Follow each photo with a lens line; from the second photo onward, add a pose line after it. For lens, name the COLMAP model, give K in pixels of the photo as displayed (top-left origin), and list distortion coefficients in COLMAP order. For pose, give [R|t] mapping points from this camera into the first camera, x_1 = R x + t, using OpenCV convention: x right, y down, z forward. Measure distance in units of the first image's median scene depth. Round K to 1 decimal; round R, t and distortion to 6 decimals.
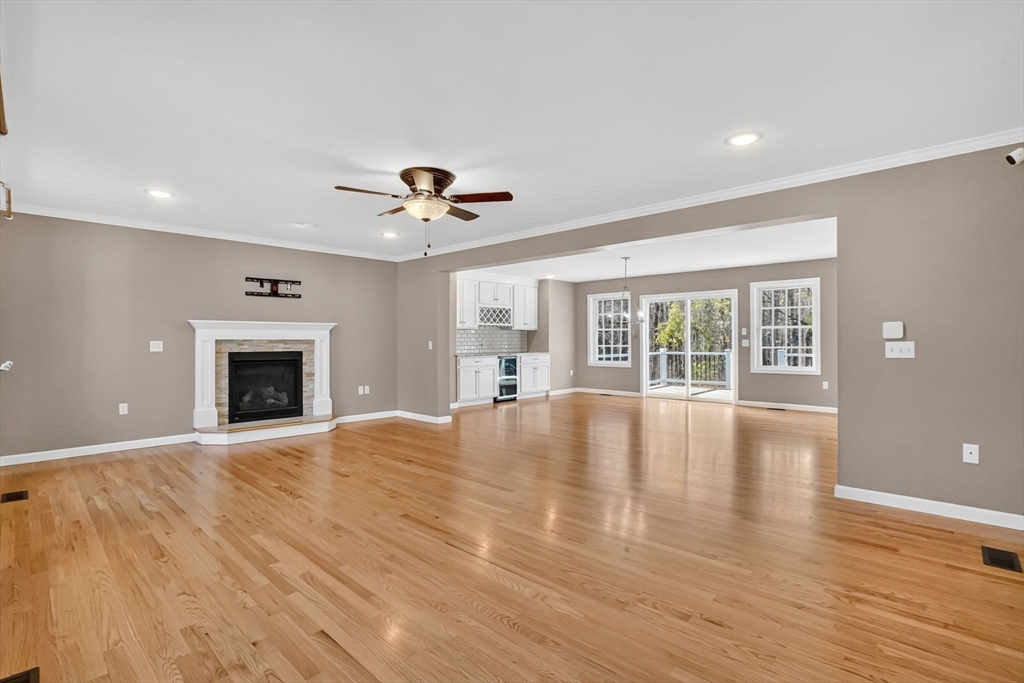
lens RADIAL K [[483.7, 0, 508.5], [0, 483.7, 336.4], [0, 0, 1]] dist [-0.029177, -0.000205]
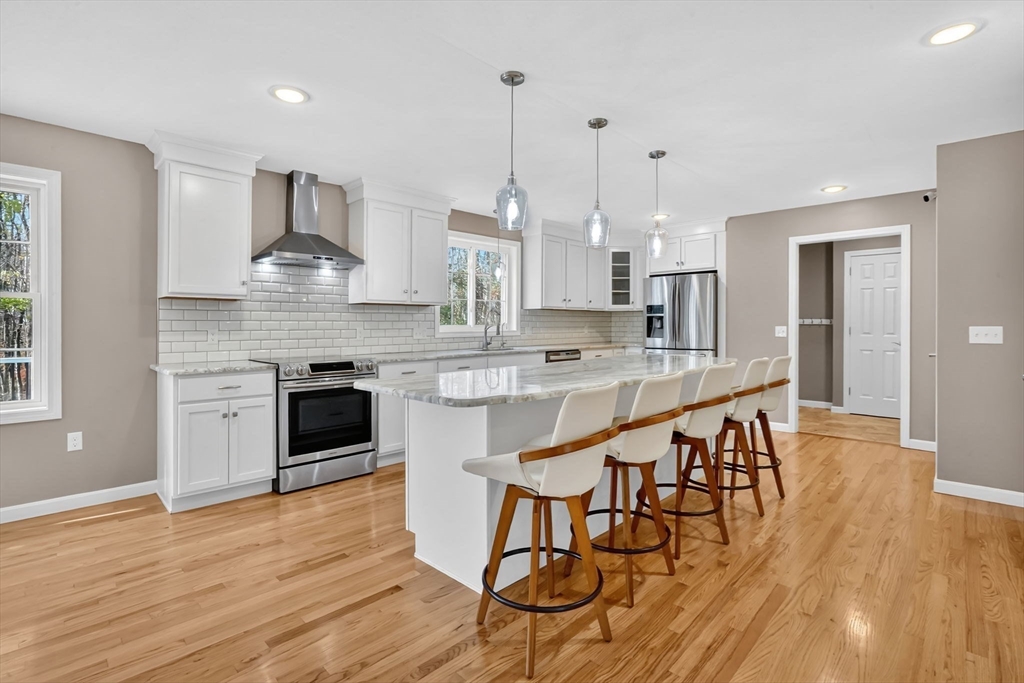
lens RADIAL K [[483.2, 0, 506.3], [0, 483.2, 327.5], [0, 0, 1]] dist [-0.051884, -0.000107]
pose [[0.010401, -0.003852, 0.999938, 0.328159], [-0.002263, 0.999990, 0.003876, 0.003762], [-0.999943, -0.002303, 0.010392, 0.750455]]
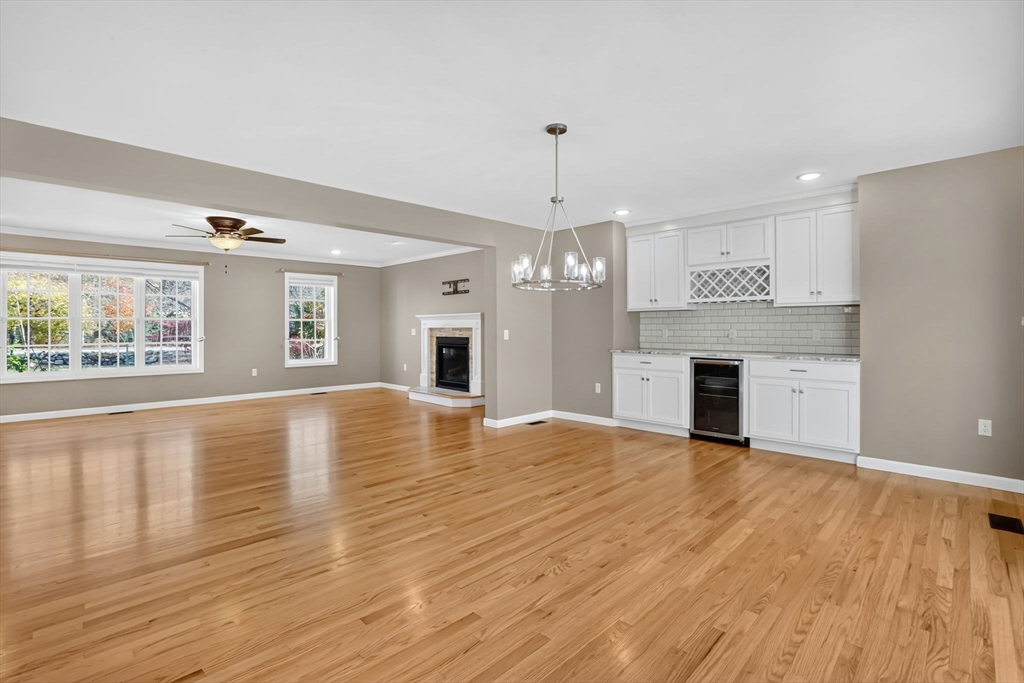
lens RADIAL K [[471.5, 0, 507.7], [0, 471.5, 334.0], [0, 0, 1]] dist [-0.040804, 0.000797]
pose [[-0.021965, 0.016973, -0.999615, 0.755985], [0.011665, 0.999792, 0.016720, 0.004094], [0.999691, -0.011293, -0.022159, 1.159443]]
